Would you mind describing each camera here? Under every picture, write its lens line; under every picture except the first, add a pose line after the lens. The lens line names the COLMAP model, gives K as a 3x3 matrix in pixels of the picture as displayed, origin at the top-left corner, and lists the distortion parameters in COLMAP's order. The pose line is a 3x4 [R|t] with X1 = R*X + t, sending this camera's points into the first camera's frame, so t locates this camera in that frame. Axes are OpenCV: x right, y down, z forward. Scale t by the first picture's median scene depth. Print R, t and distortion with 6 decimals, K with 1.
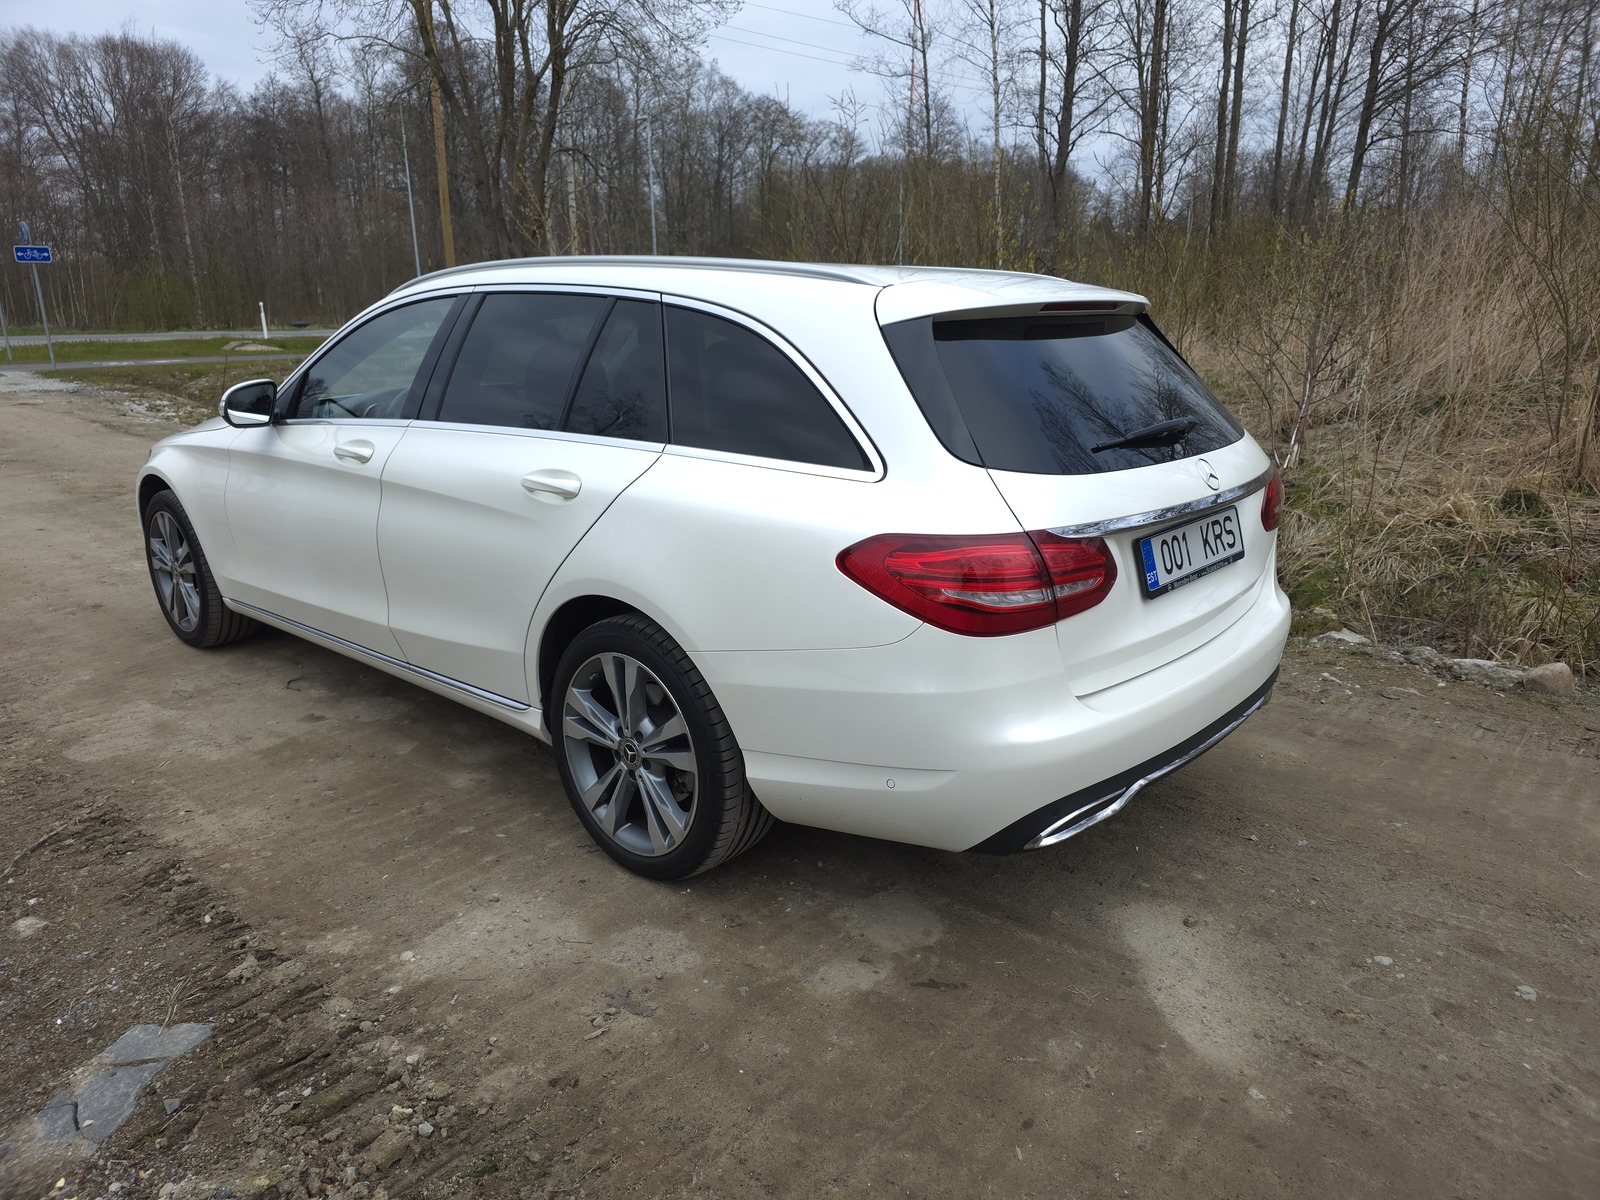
lens RADIAL K [[1055.9, 0, 792.0], [0, 1055.9, 615.3], [0, 0, 1]] dist [0.036060, -0.024765]
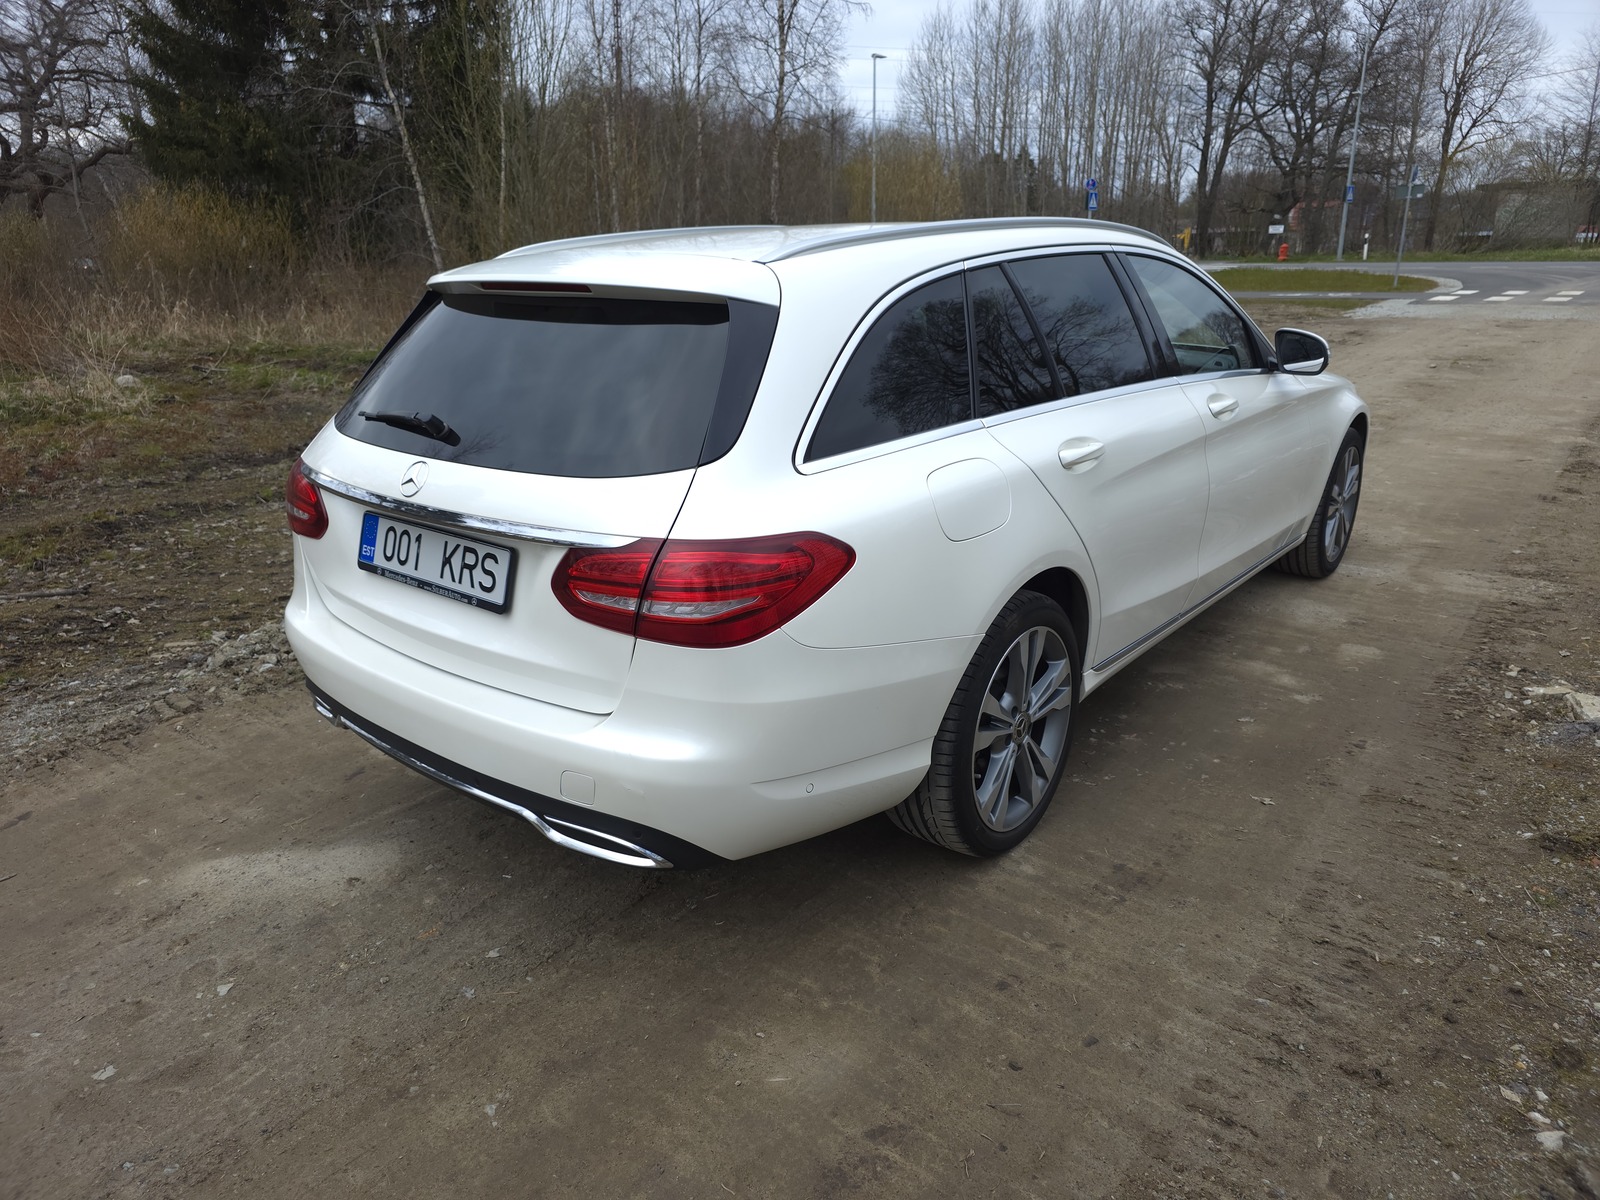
lens RADIAL K [[1055.9, 0, 800.0], [0, 1055.9, 607.9], [0, 0, 1]] dist [0.036060, -0.024765]
pose [[0.056492, 0.329954, -0.942305, 1.232920], [-0.268422, 0.914082, 0.303979, -0.375184], [0.961643, 0.235763, 0.140206, 1.150838]]
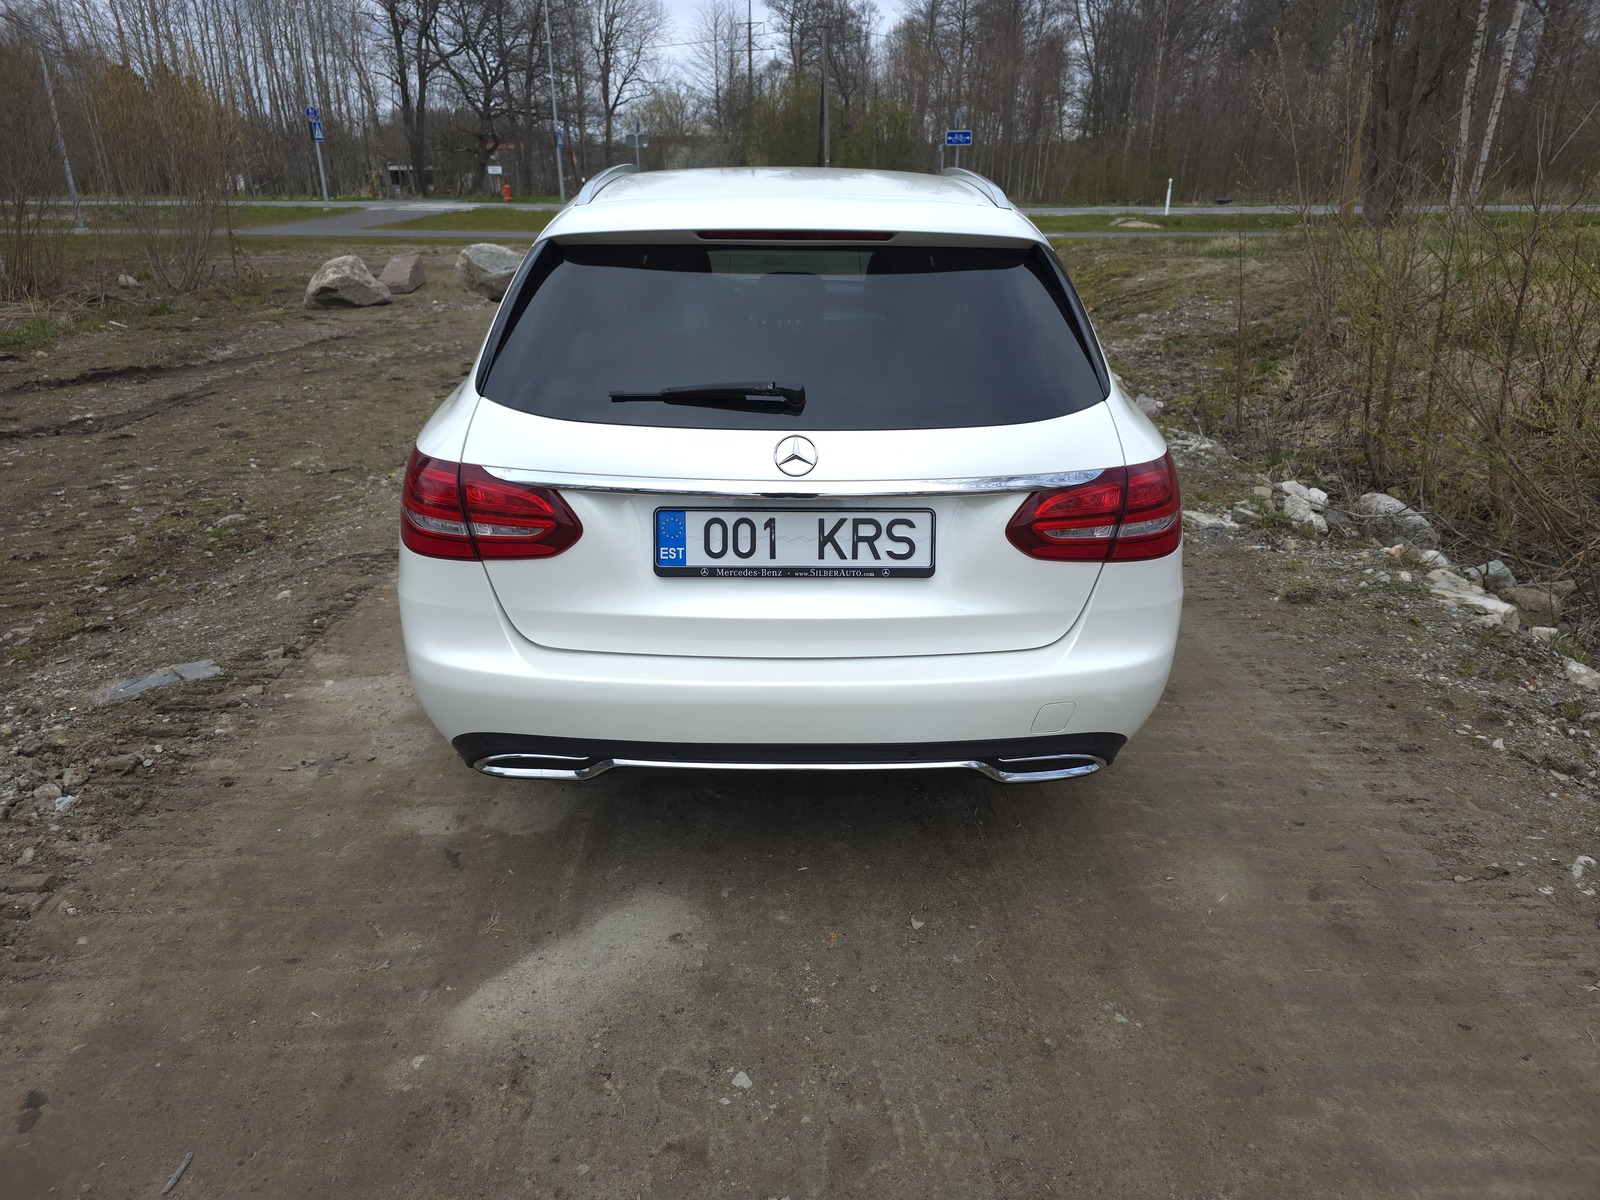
lens RADIAL K [[1055.9, 0, 804.0], [0, 1055.9, 593.5], [0, 0, 1]] dist [0.036060, -0.024765]
pose [[0.684482, 0.276923, -0.674387, 0.924962], [-0.217338, 0.960496, 0.173815, -0.164376], [0.695880, 0.027597, 0.717628, 0.397637]]
